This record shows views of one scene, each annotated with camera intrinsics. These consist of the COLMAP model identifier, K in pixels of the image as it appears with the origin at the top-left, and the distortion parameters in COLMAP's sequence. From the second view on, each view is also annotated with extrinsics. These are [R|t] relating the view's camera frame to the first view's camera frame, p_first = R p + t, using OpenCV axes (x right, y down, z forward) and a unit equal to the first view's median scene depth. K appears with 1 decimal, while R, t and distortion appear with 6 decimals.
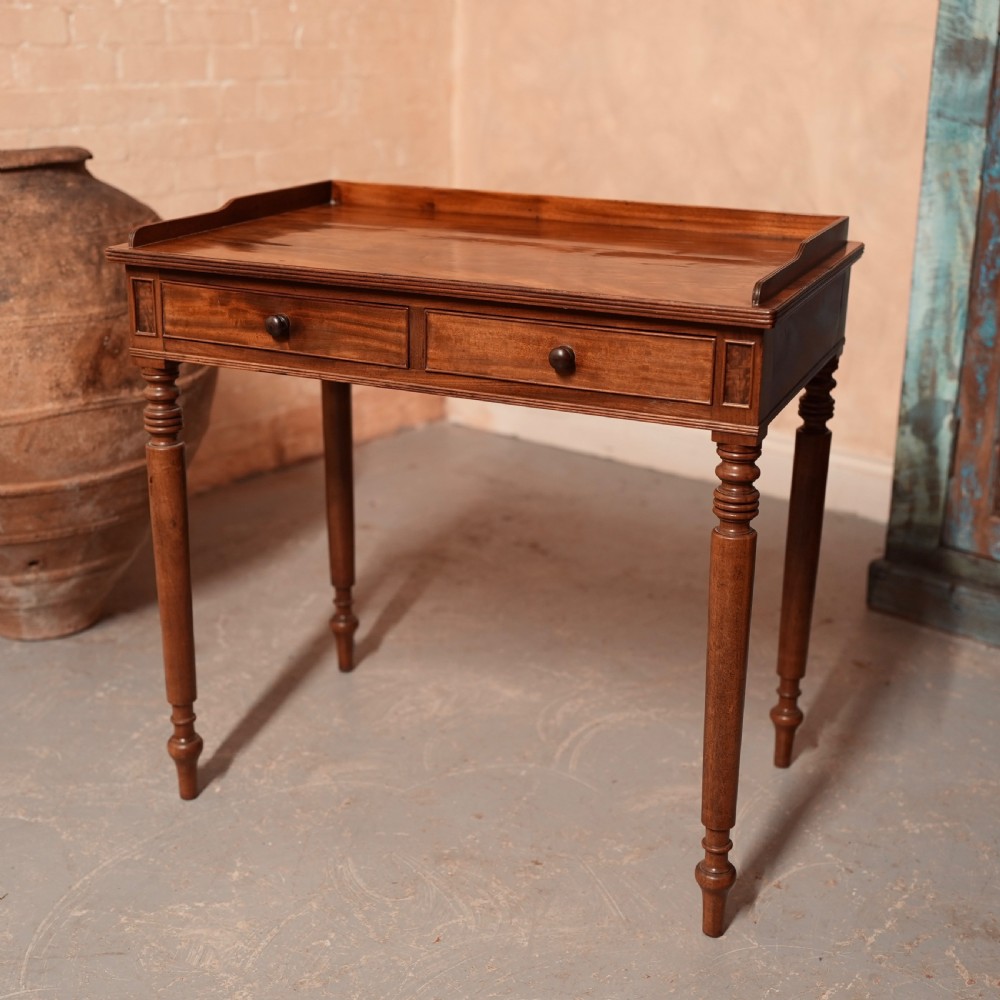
lens RADIAL K [[1453.2, 0, 501.6], [0, 1453.2, 495.7], [0, 0, 1]] dist [-0.034985, 0.144775]
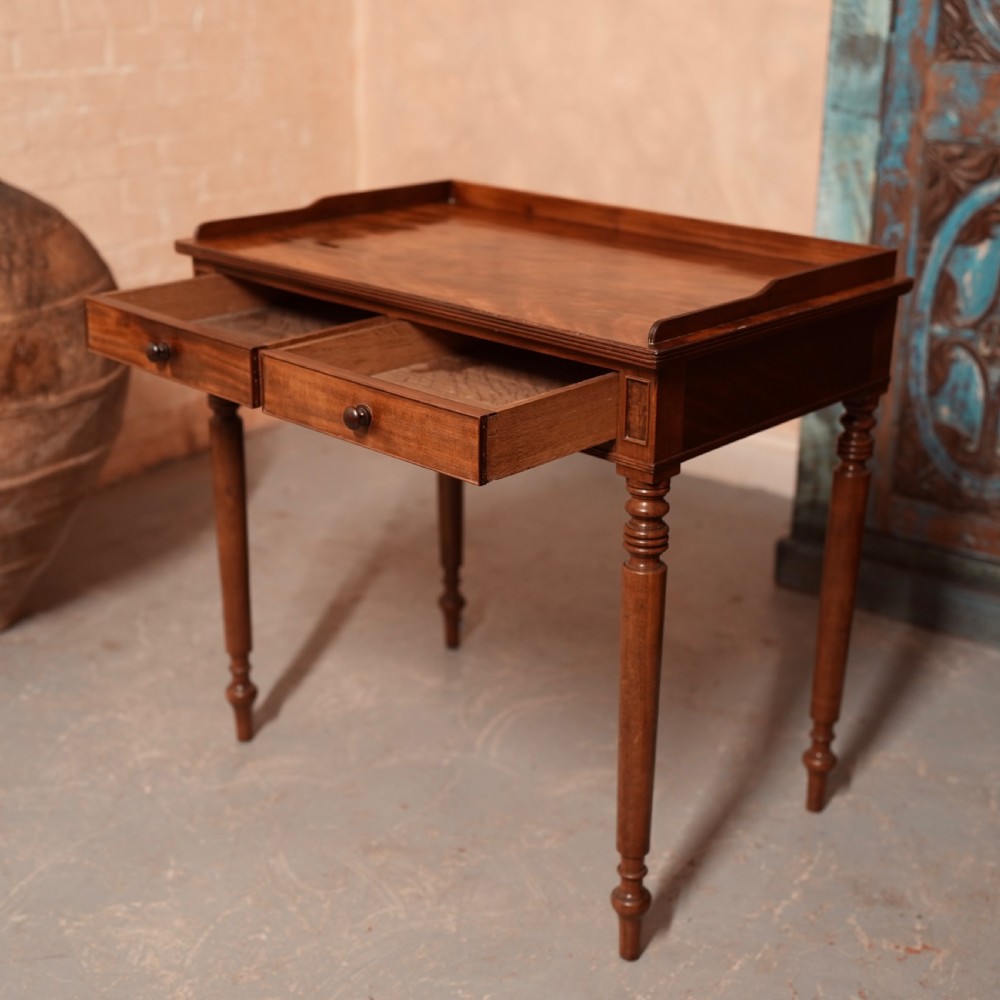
lens RADIAL K [[1497.7, 0, 503.7], [0, 1497.7, 499.4], [0, 0, 1]] dist [-0.029640, 0.139011]
pose [[0.997836, -0.025514, 0.060594, -0.003865], [0.023472, 0.999140, 0.034173, -0.030337], [-0.061414, -0.032677, 0.997577, -0.057217]]
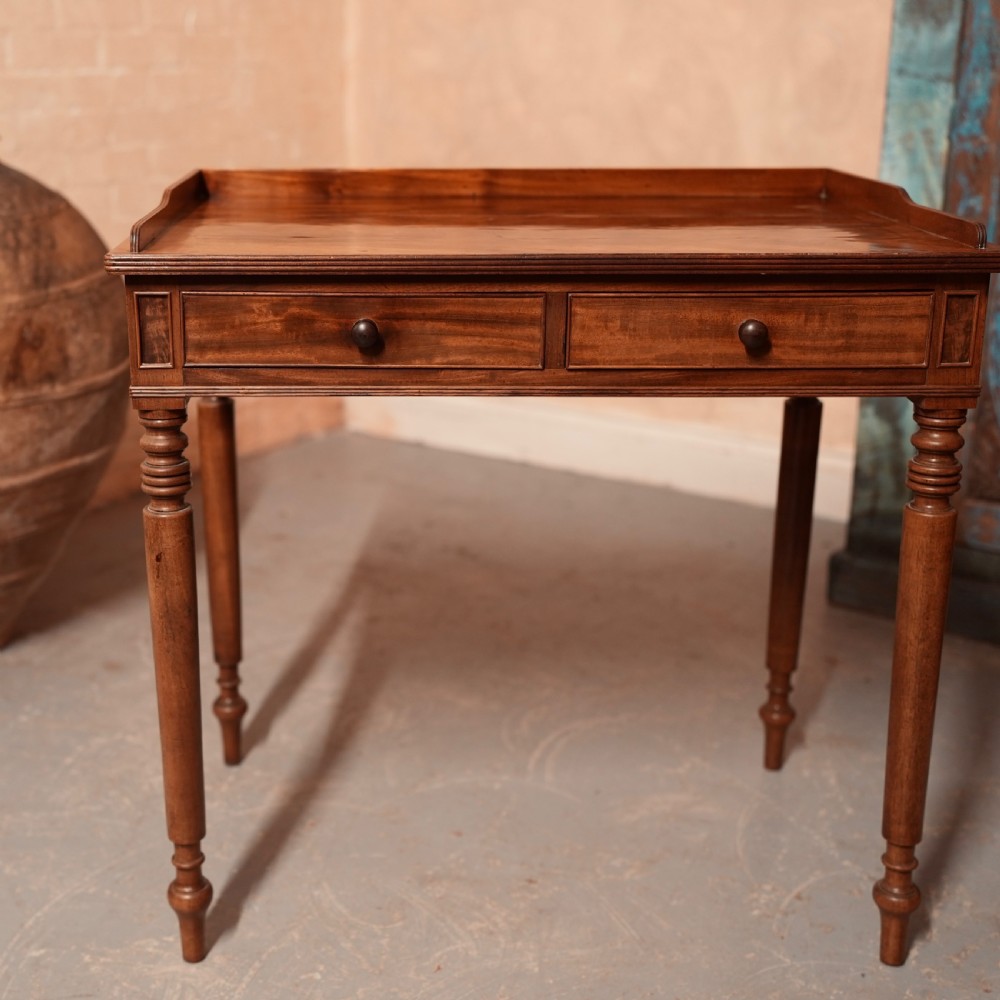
lens RADIAL K [[1486.2, 0, 367.3], [0, 1486.2, 500.5], [0, 0, 1]] dist [-0.035756, 0.161542]
pose [[0.999409, -0.029479, 0.017704, -0.077012], [0.029798, 0.999394, -0.017995, 0.024034], [-0.017163, 0.018512, 0.999681, 0.056427]]
